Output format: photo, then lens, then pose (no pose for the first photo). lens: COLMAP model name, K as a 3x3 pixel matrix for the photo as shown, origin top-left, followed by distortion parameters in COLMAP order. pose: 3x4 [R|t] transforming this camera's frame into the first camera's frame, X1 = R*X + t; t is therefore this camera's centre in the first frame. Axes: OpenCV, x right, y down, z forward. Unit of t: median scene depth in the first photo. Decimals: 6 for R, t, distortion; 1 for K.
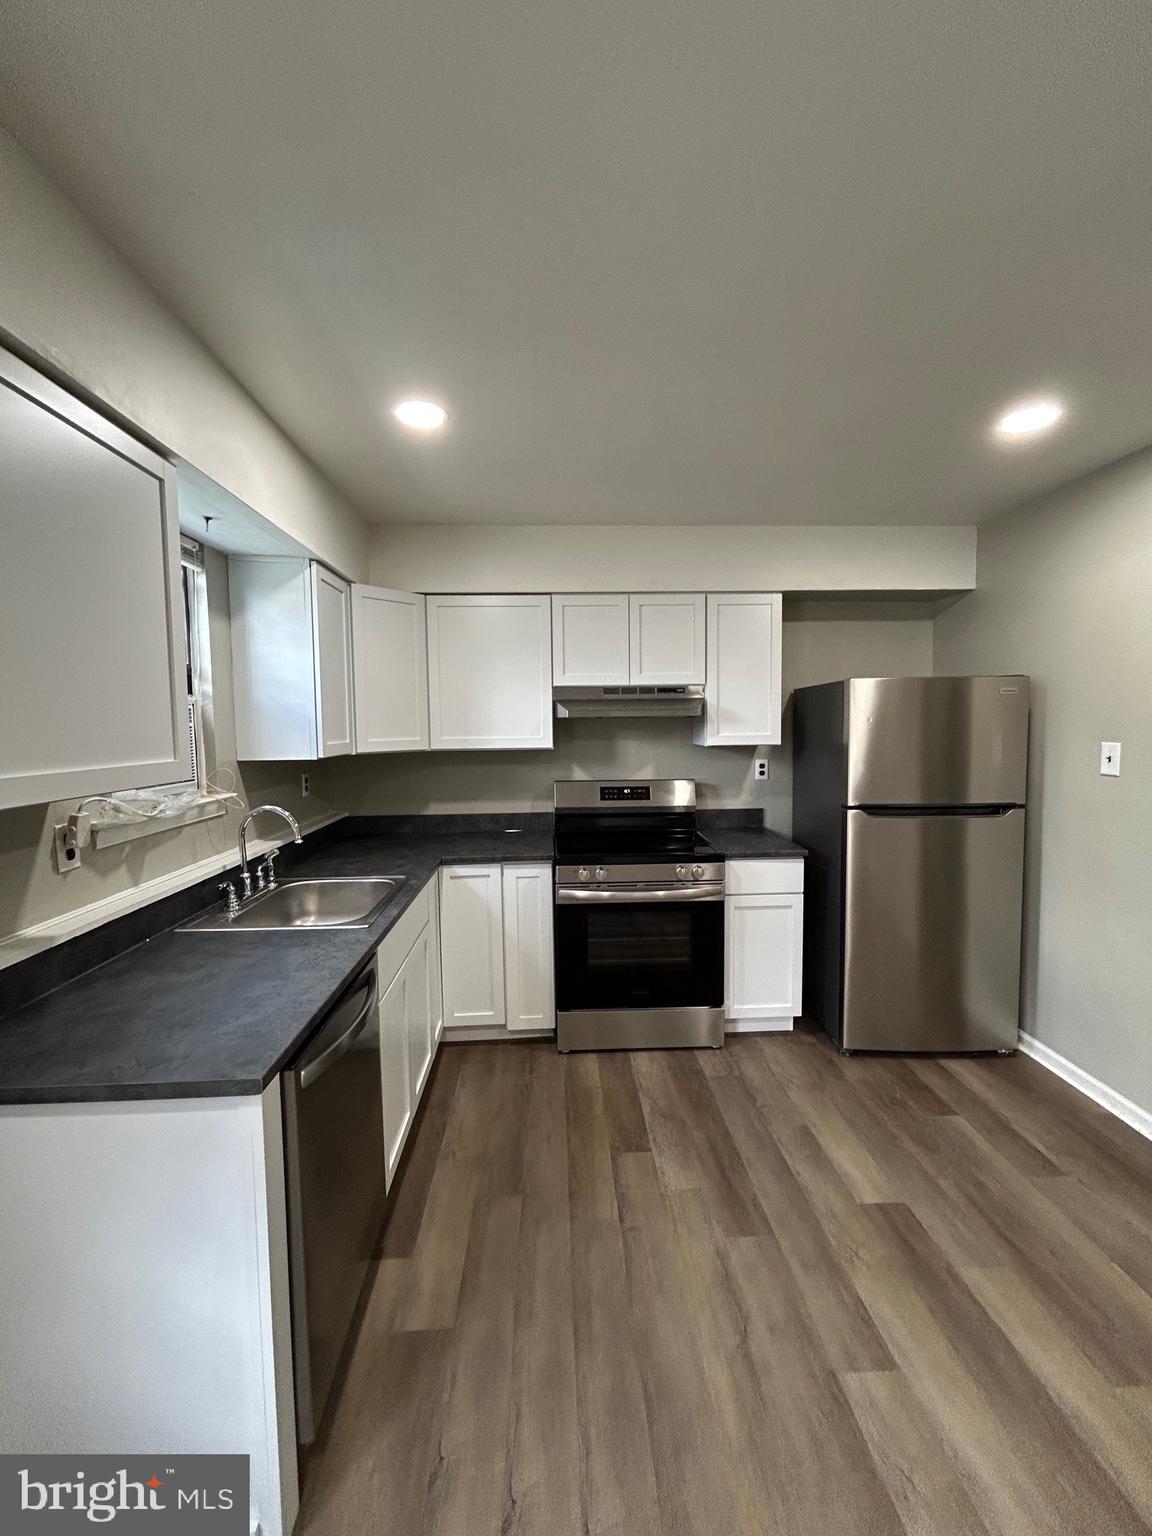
lens RADIAL K [[624.7, 0, 574.6], [0, 624.7, 762.0], [0, 0, 1]] dist [-0.005492, 0.000291]
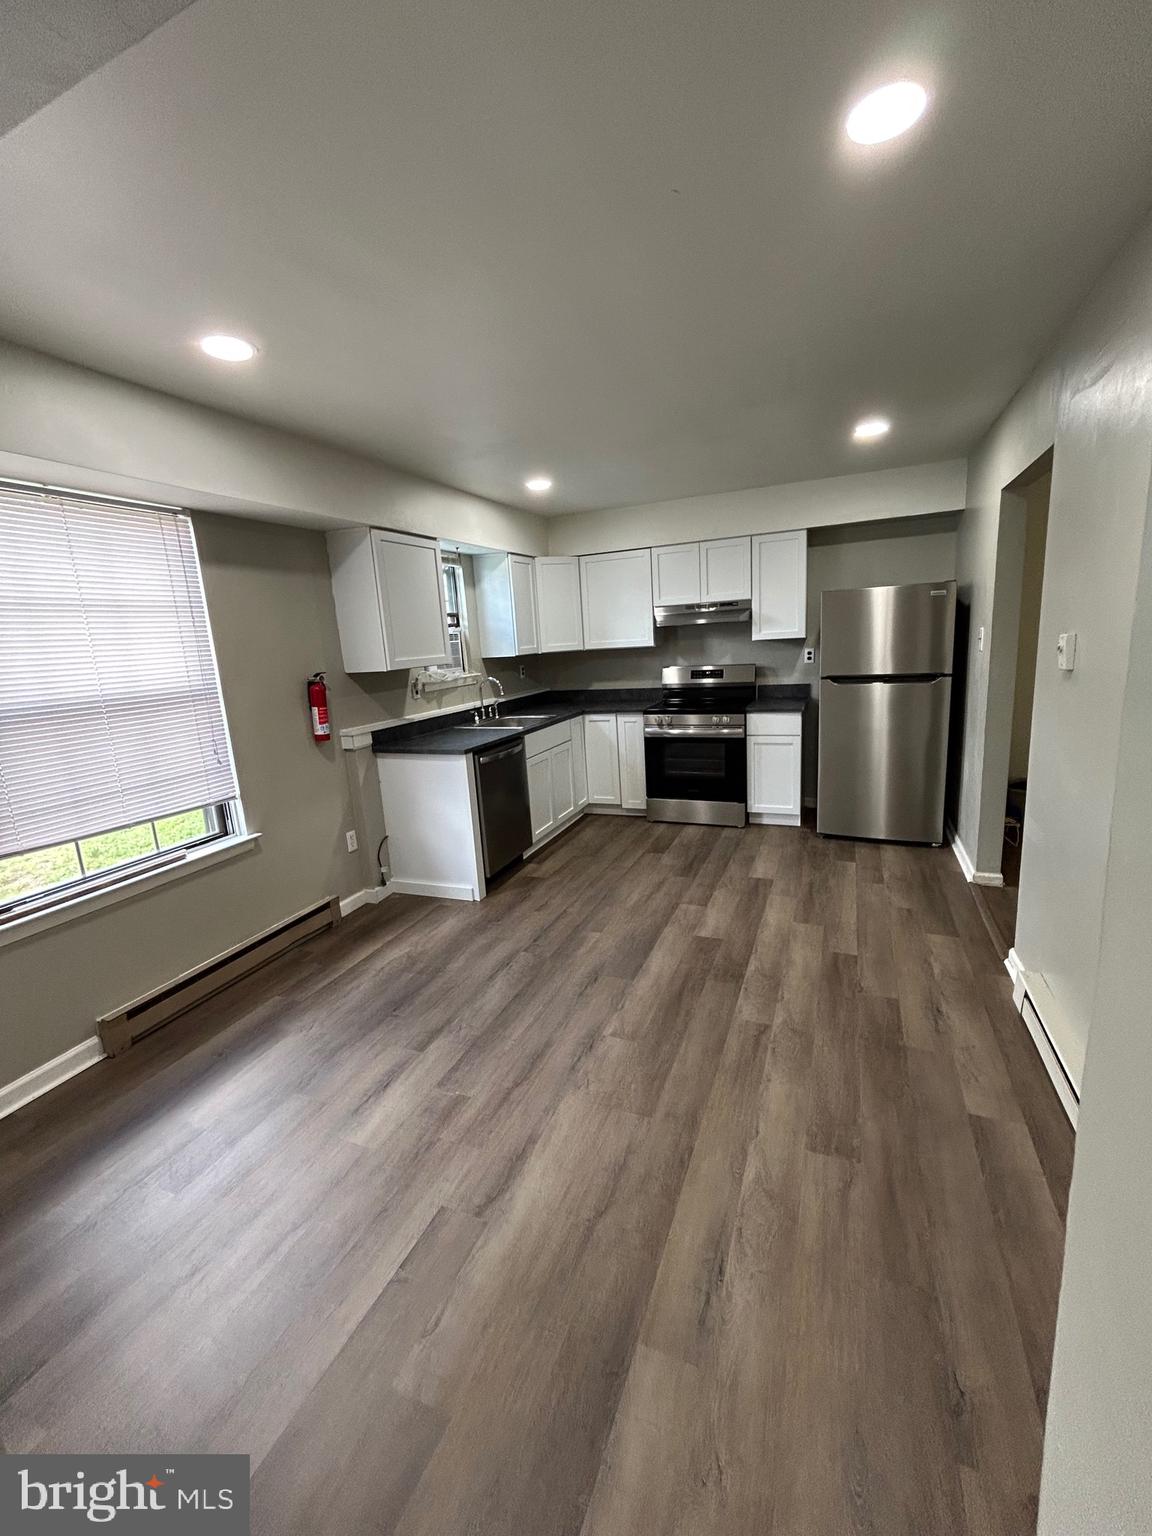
lens RADIAL K [[624.7, 0, 575.0], [0, 624.7, 764.0], [0, 0, 1]] dist [-0.005492, 0.000291]
pose [[0.901767, 0.043705, -0.430007, 0.648685], [0.023965, 0.988288, 0.150705, 0.042055], [0.431558, -0.146206, 0.890158, -0.763235]]
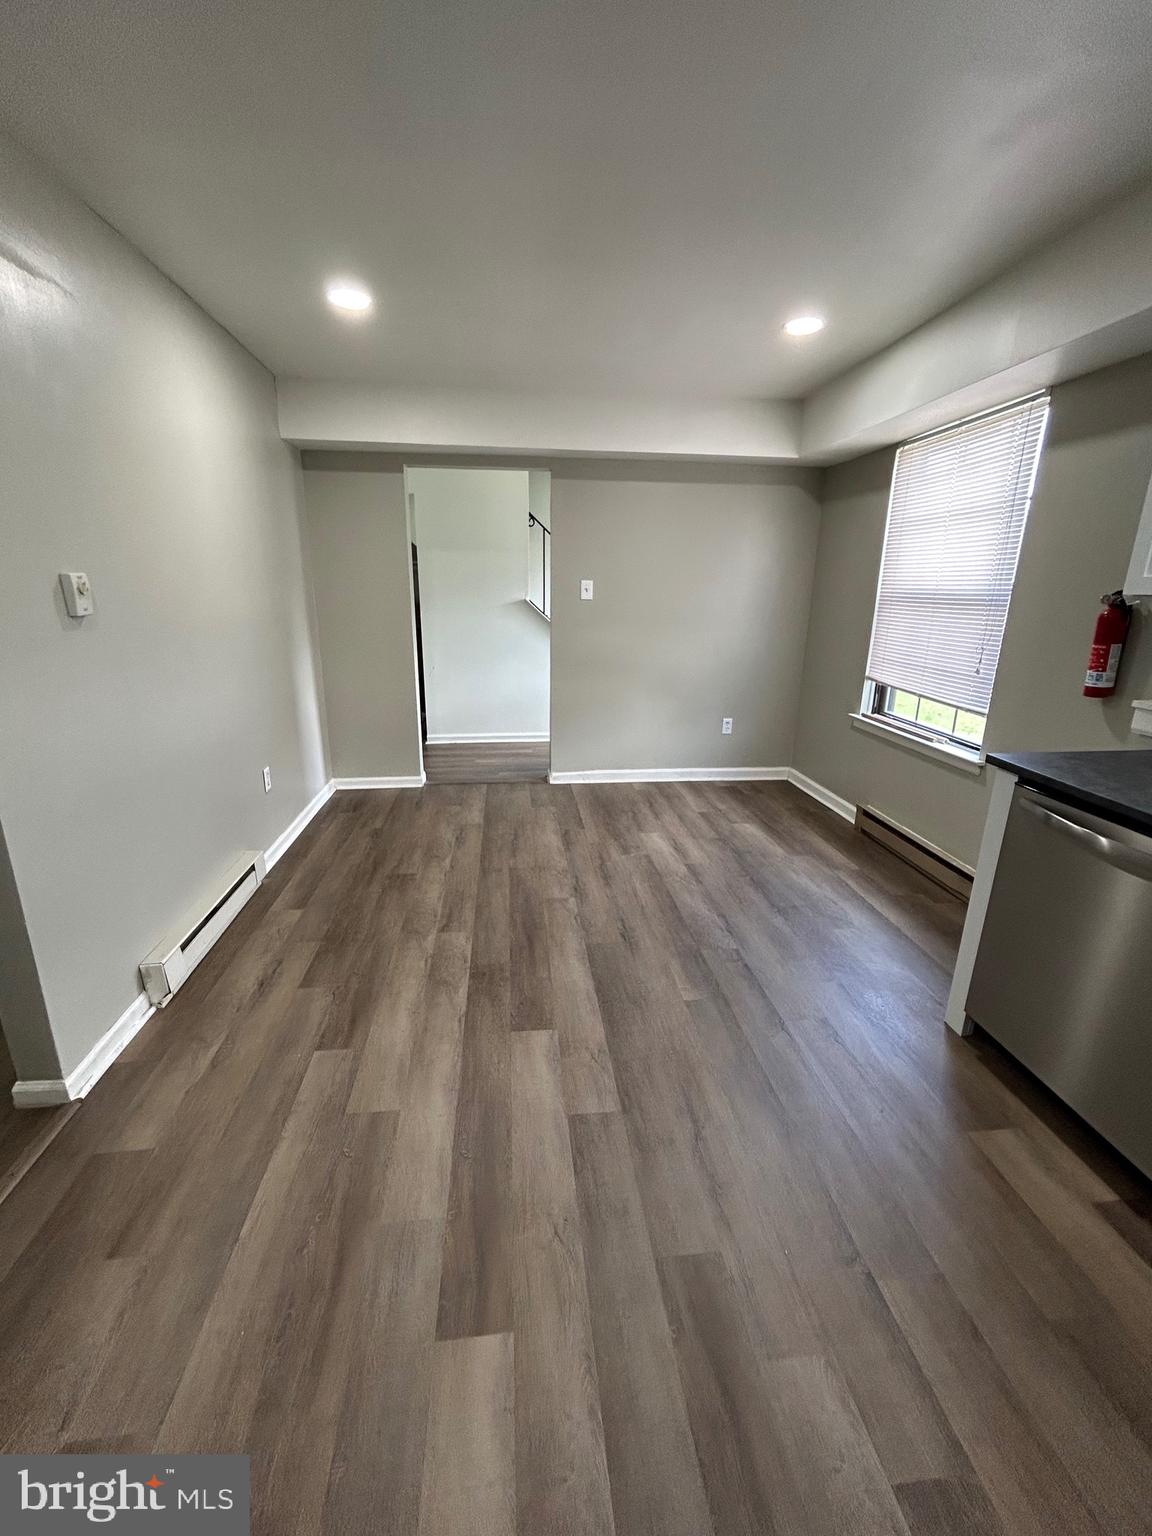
lens RADIAL K [[624.7, 0, 578.3], [0, 624.7, 767.9], [0, 0, 1]] dist [-0.005492, 0.000291]
pose [[-0.997409, 0.021474, -0.068658, 0.344829], [-0.003058, 0.940891, 0.338697, -0.021931], [0.071873, 0.338029, -0.938387, 1.141128]]
